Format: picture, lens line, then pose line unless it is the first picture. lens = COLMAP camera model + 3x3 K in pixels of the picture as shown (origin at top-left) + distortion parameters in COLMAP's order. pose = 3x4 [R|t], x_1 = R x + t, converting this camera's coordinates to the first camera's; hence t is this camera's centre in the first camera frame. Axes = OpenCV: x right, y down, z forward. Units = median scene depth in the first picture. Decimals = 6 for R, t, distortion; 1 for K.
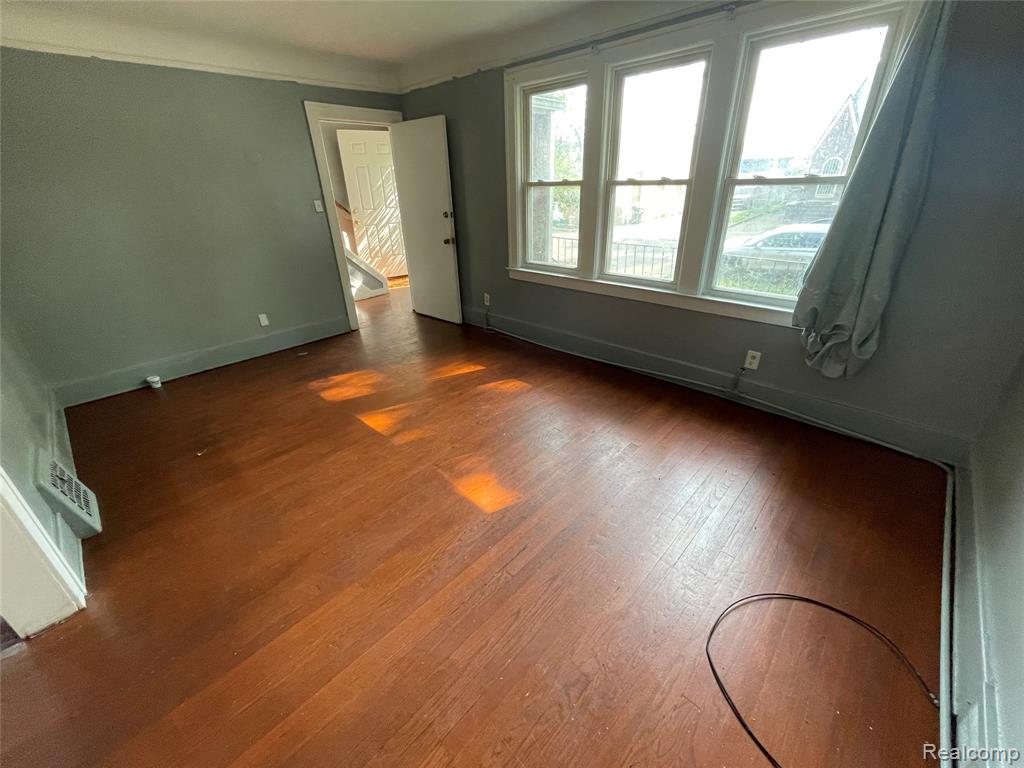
lens RADIAL K [[415.1, 0, 514.1], [0, 415.1, 385.7], [0, 0, 1]] dist [-0.001636, 0.000337]
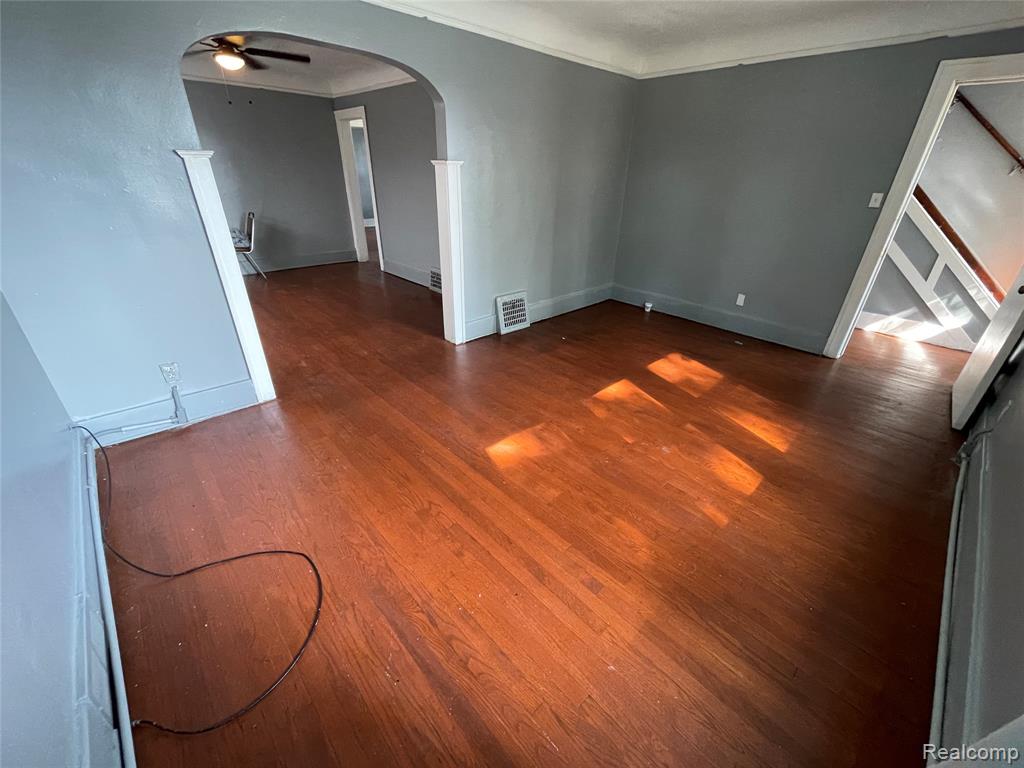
lens RADIAL K [[415.1, 0, 518.0], [0, 415.1, 387.0], [0, 0, 1]] dist [-0.001636, 0.000337]
pose [[-0.064384, 0.487666, -0.870653, 0.545416], [-0.459324, 0.760069, 0.459692, -0.258491], [0.885932, 0.429509, 0.175060, 0.494377]]
